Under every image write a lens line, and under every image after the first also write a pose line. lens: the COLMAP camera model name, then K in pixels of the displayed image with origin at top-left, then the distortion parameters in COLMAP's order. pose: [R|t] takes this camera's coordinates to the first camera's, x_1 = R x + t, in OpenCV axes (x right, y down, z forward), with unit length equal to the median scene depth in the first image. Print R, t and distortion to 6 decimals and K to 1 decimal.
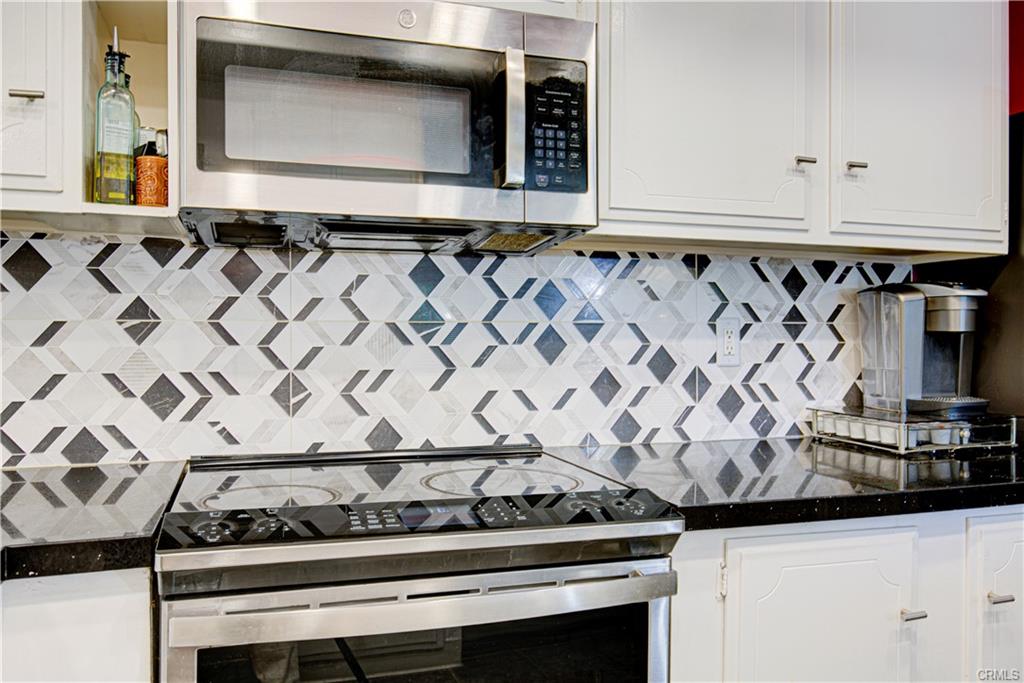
lens RADIAL K [[793.1, 0, 512.0], [0, 793.1, 341.5], [0, 0, 1]] dist [-0.007521, 0.009172]
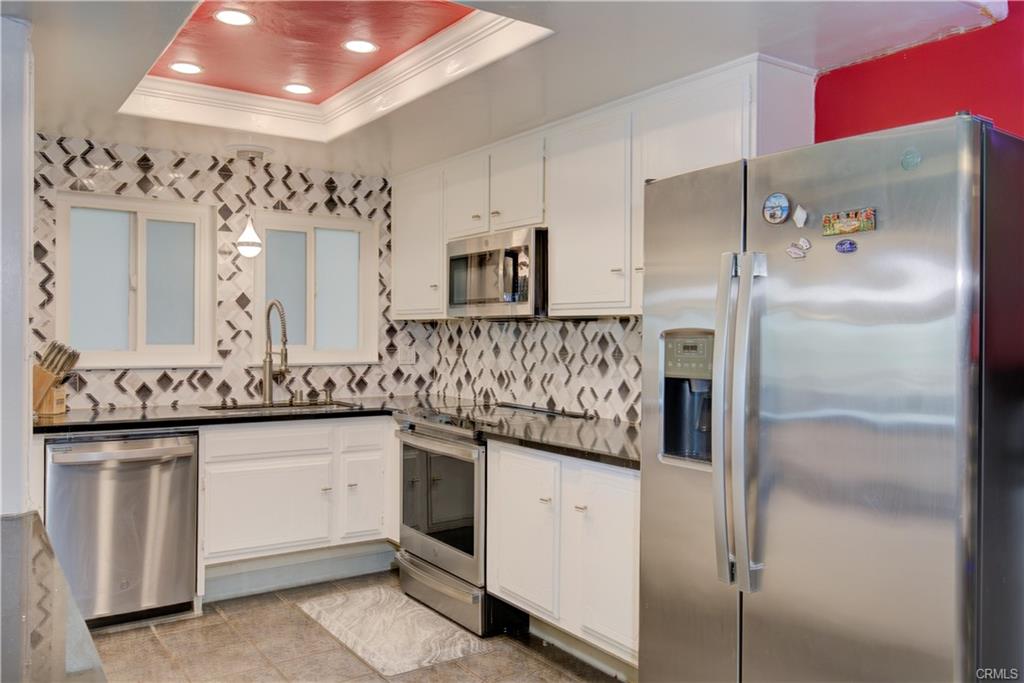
lens RADIAL K [[793.1, 0, 512.0], [0, 793.1, 341.5], [0, 0, 1]] dist [-0.007521, 0.009172]
pose [[0.290260, 0.011365, -0.956880, 1.944597], [-0.013069, 0.999883, 0.007912, -0.073190], [0.956859, 0.010209, 0.290375, 0.226809]]
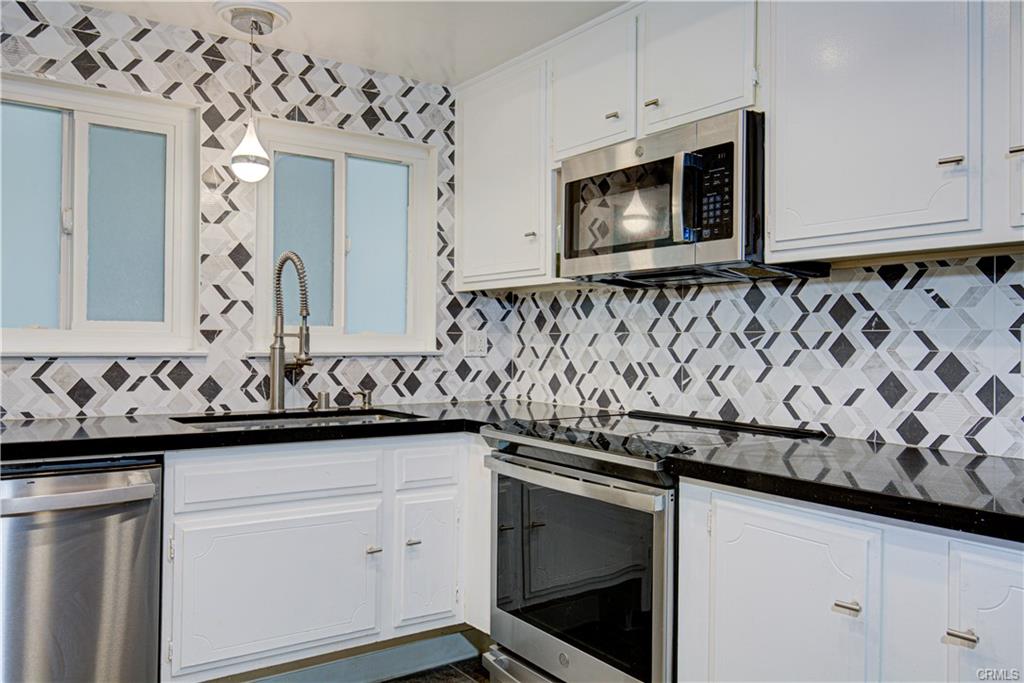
lens RADIAL K [[793.1, 0, 512.0], [0, 793.1, 341.5], [0, 0, 1]] dist [-0.007521, 0.009172]
pose [[0.294666, 0.001574, -0.955599, 1.073218], [-0.013697, 0.999903, -0.002576, 0.001064], [0.955502, 0.013848, 0.294659, 0.197940]]
